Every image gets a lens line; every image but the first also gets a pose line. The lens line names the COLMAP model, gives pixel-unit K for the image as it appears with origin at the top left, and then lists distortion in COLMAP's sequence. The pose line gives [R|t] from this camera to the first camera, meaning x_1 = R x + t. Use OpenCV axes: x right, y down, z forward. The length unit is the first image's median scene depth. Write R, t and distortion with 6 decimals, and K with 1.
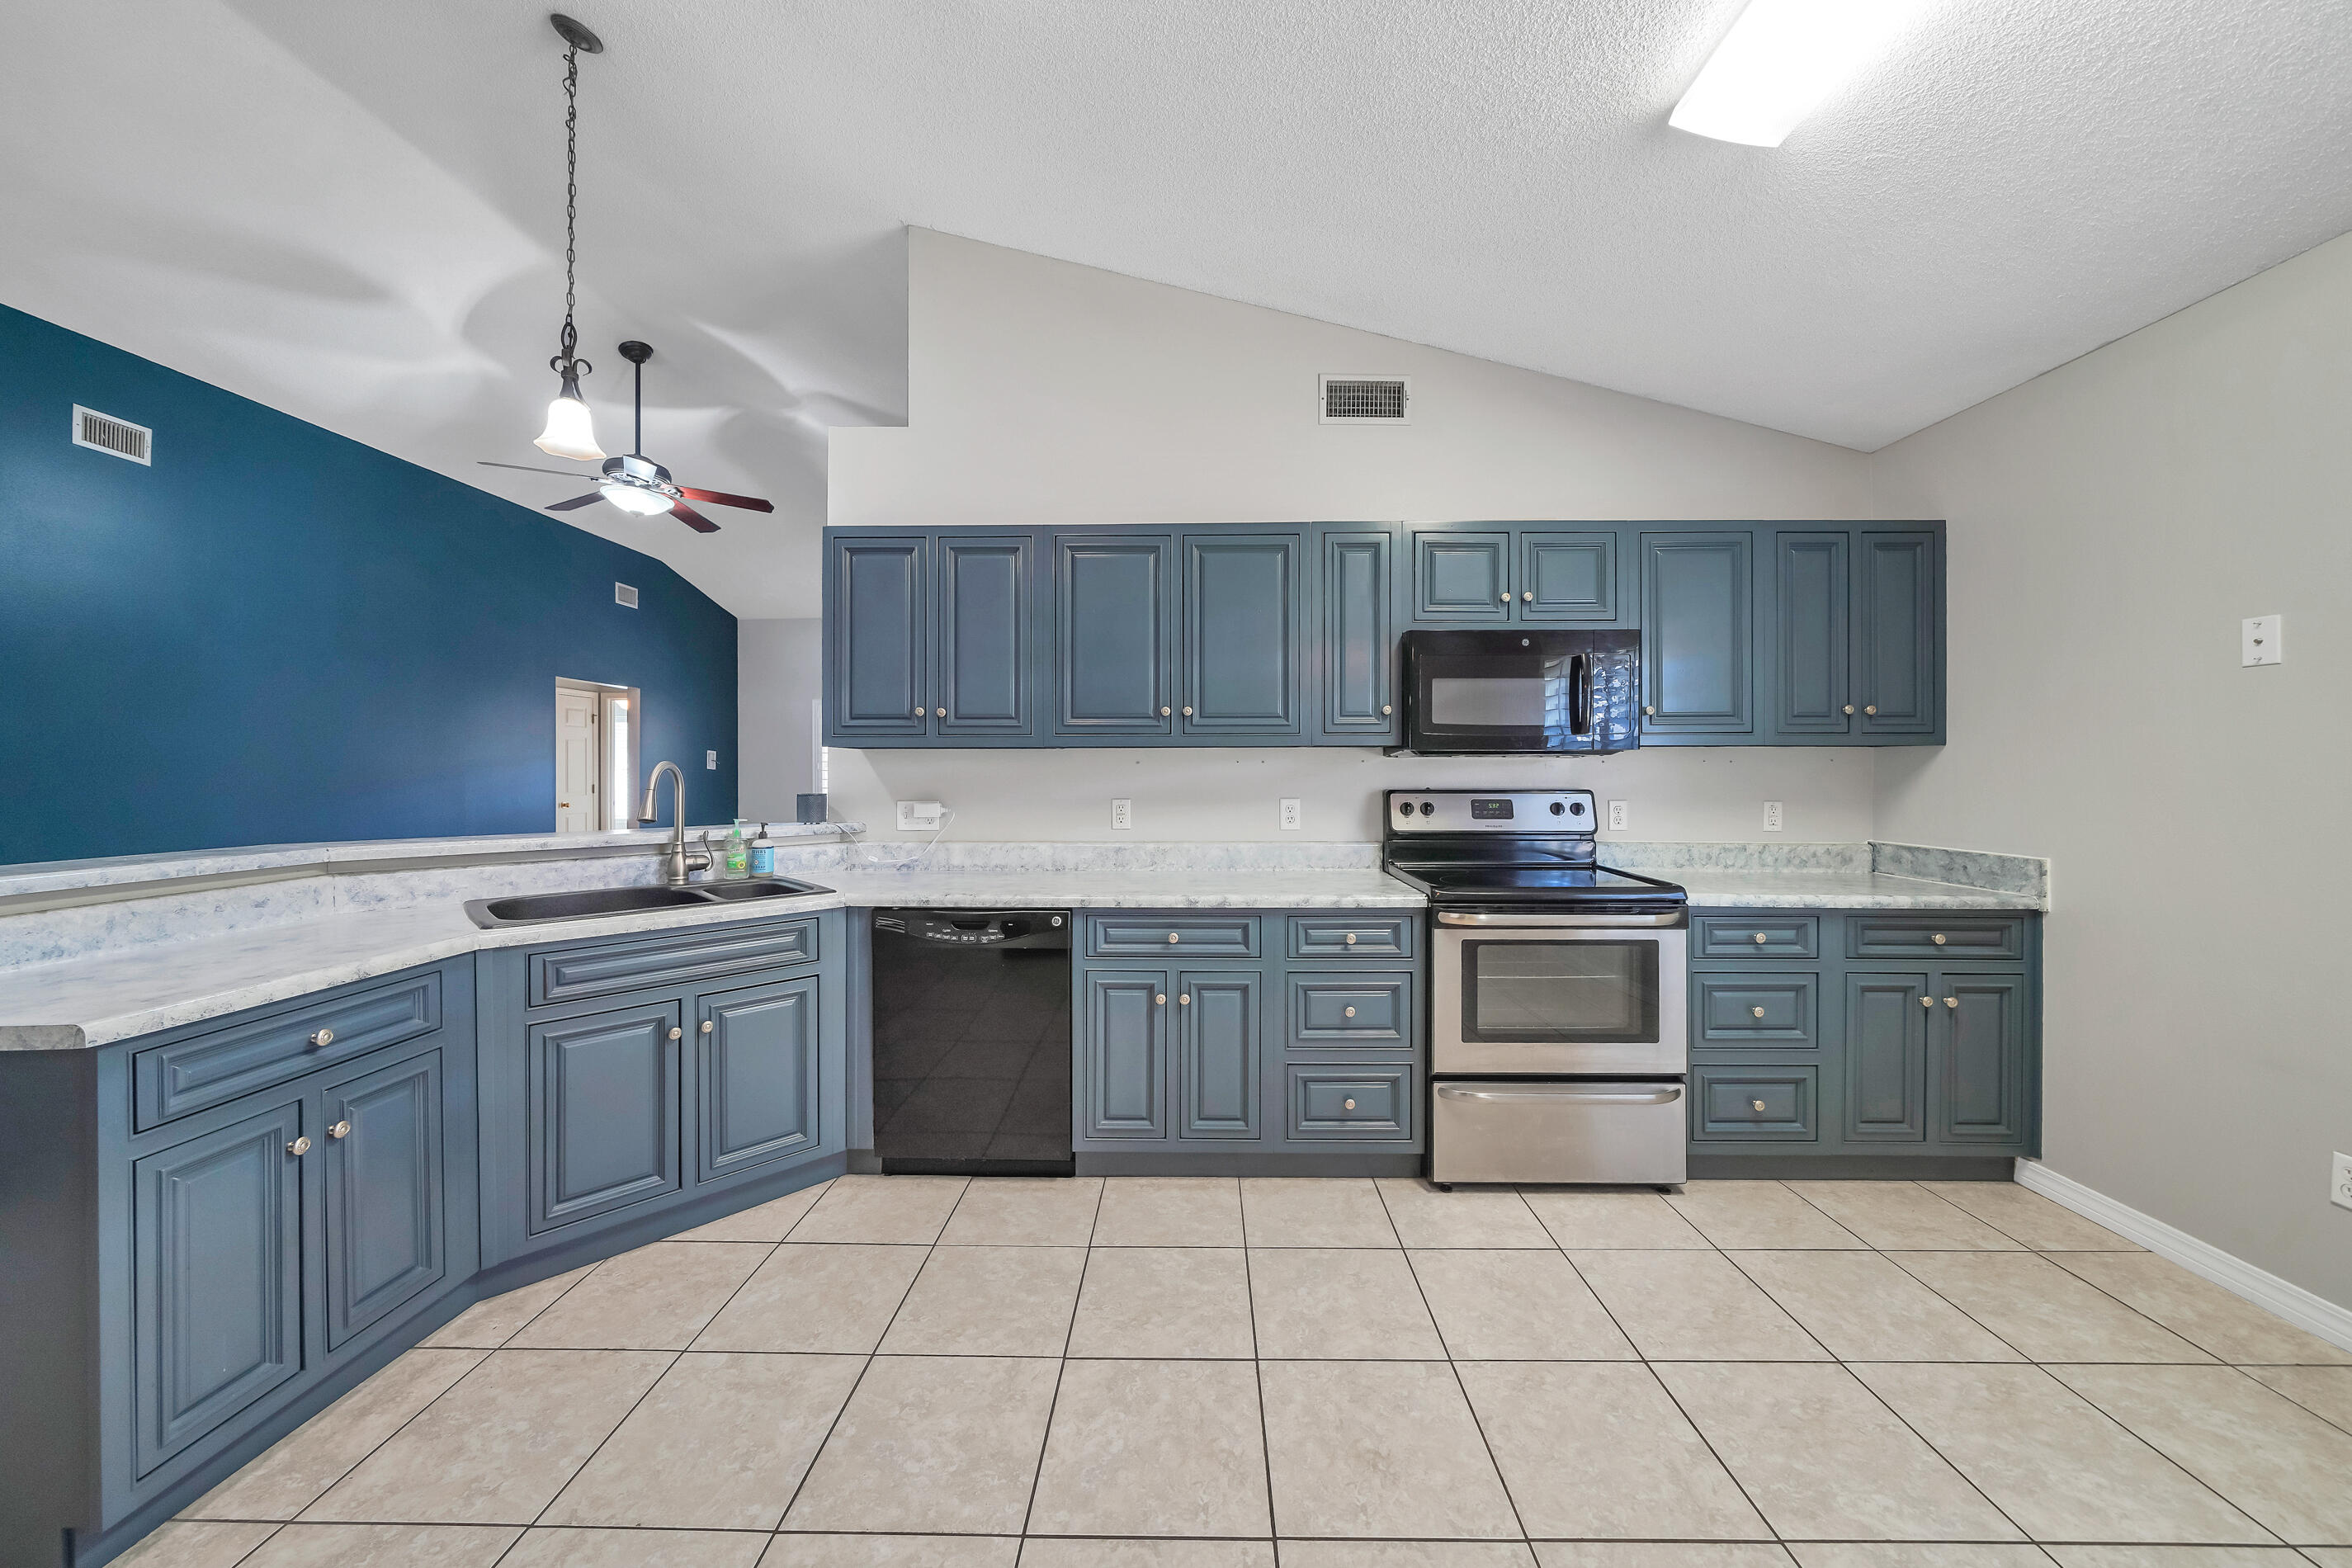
lens RADIAL K [[824.3, 0, 1181.9], [0, 824.3, 769.3], [0, 0, 1]] dist [-0.005776, 0.000025]
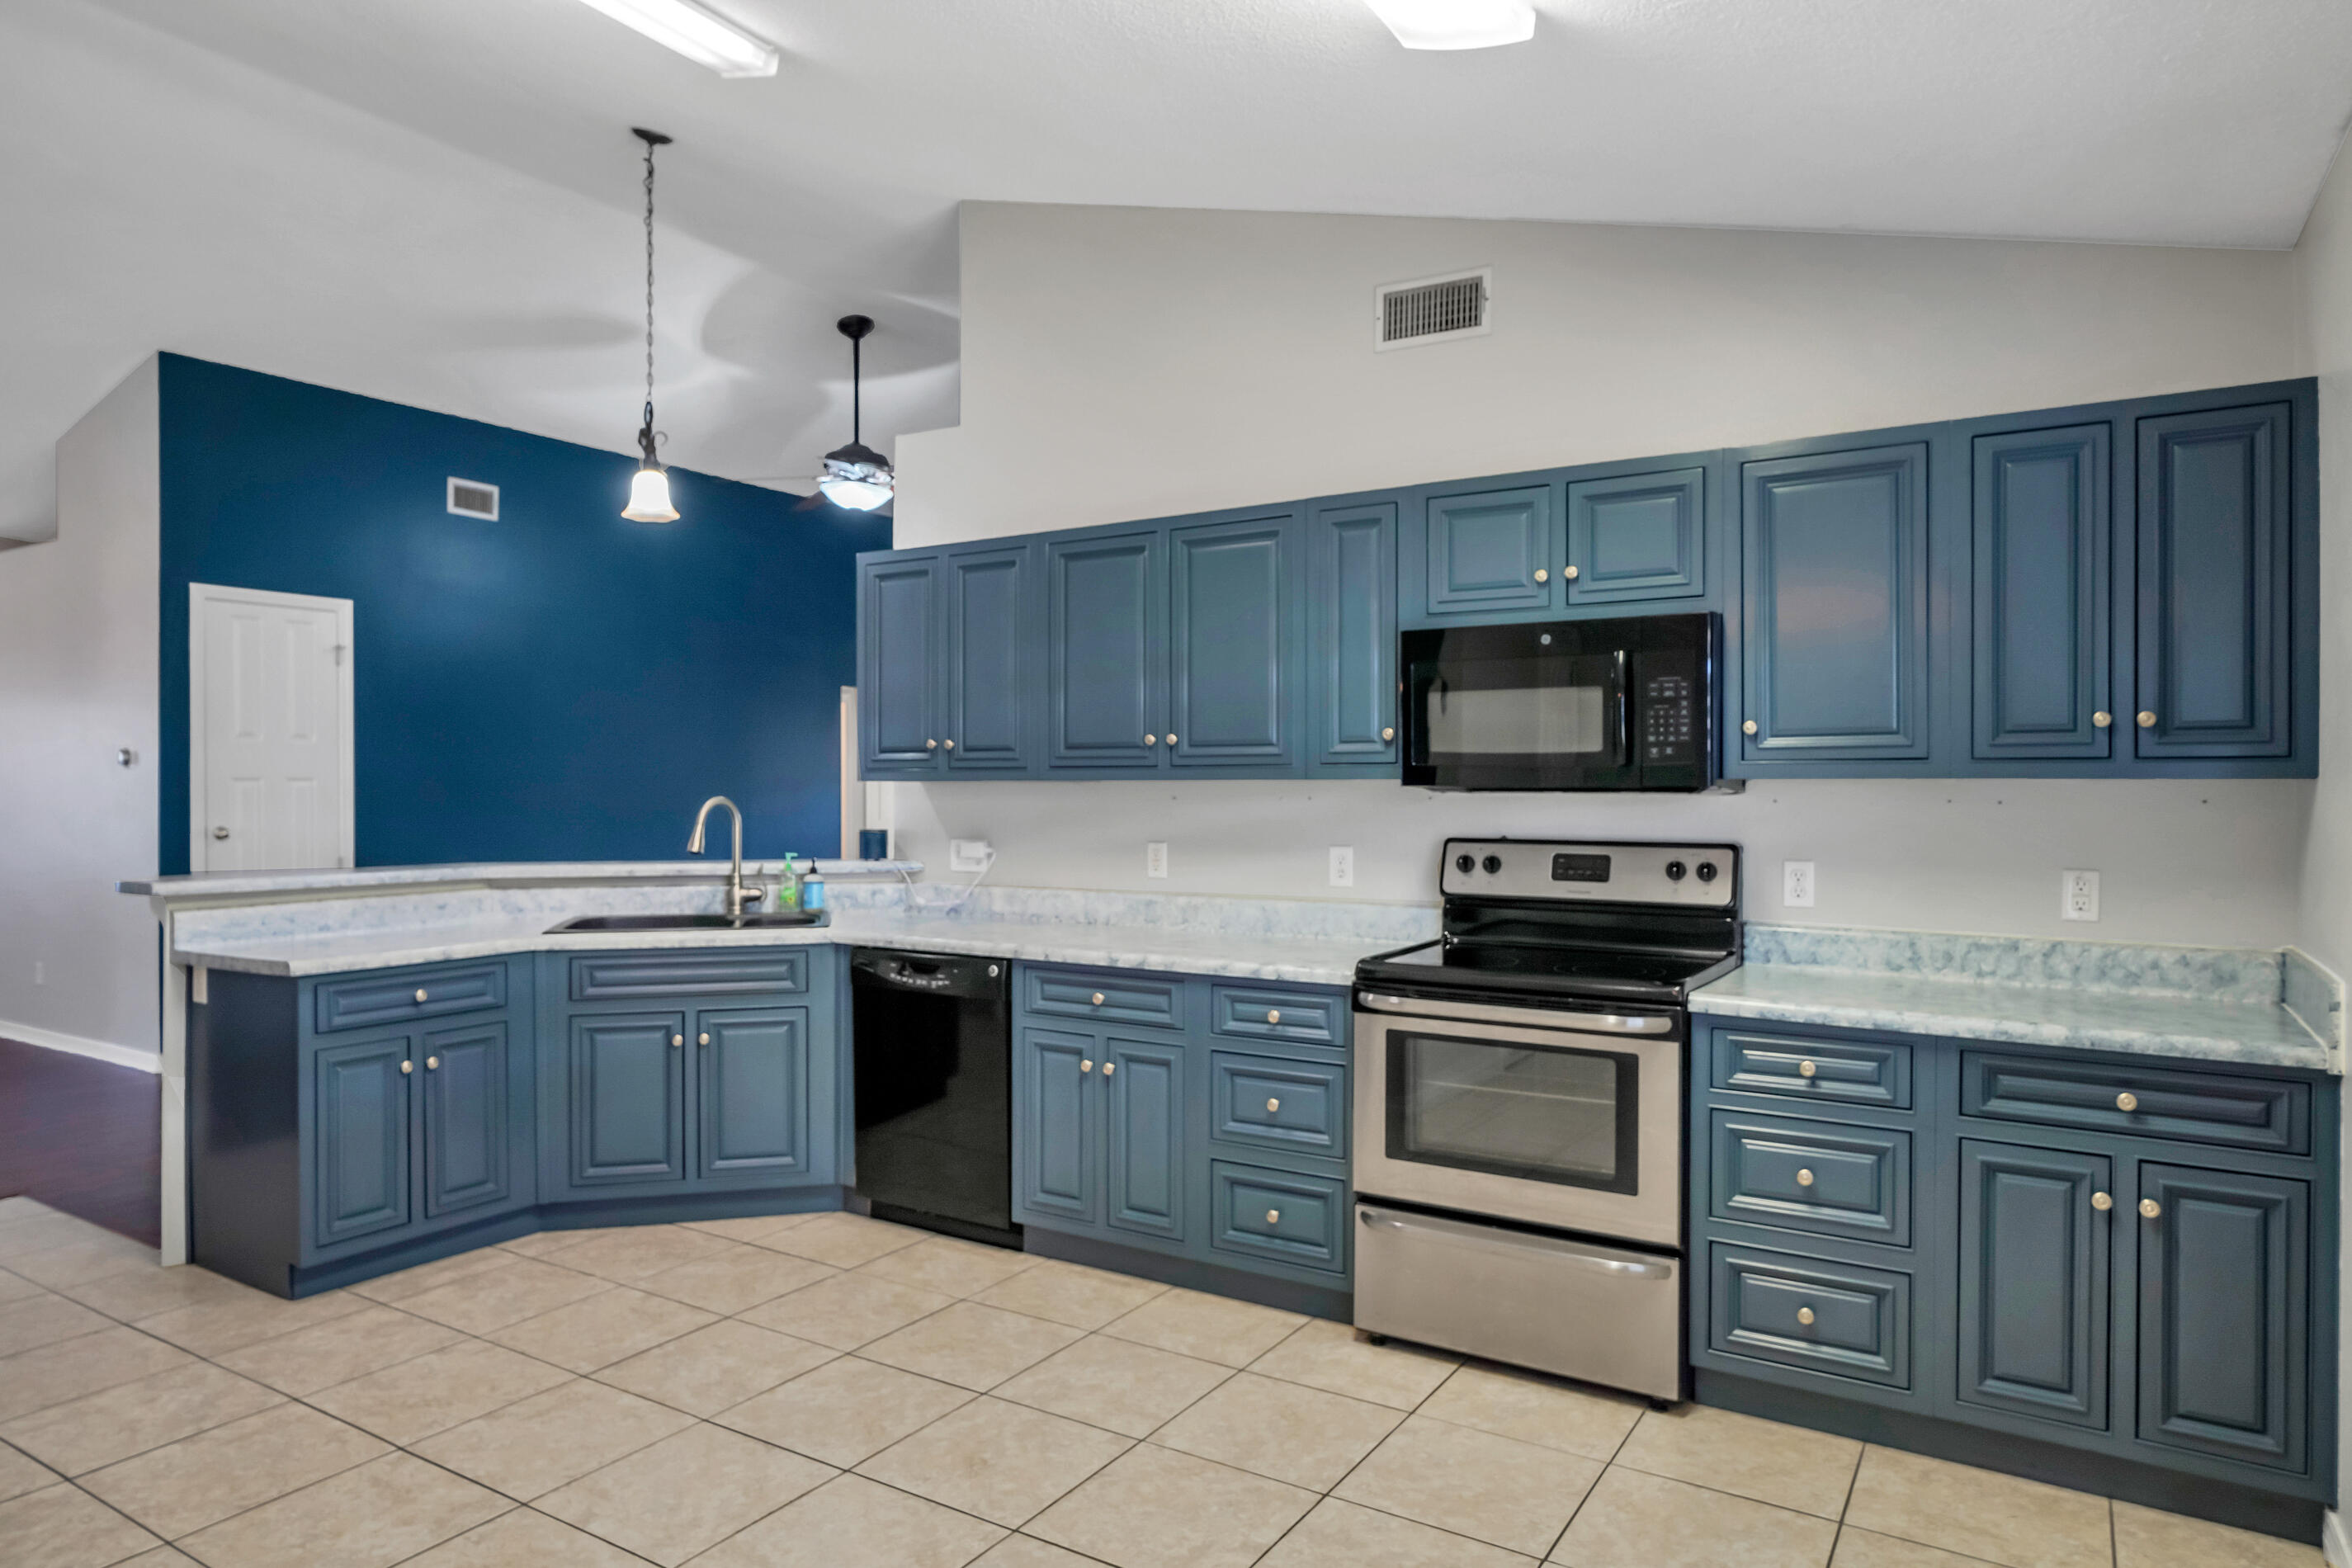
lens RADIAL K [[1426.9, 0, 1162.1], [0, 1426.9, 797.2], [0, 0, 1]] dist [0.002019, 0.000287]
pose [[0.848457, 0.005386, -0.529236, 0.859068], [-0.000658, 0.999958, 0.009122, -0.027594], [0.529263, -0.007391, 0.848425, -0.270369]]
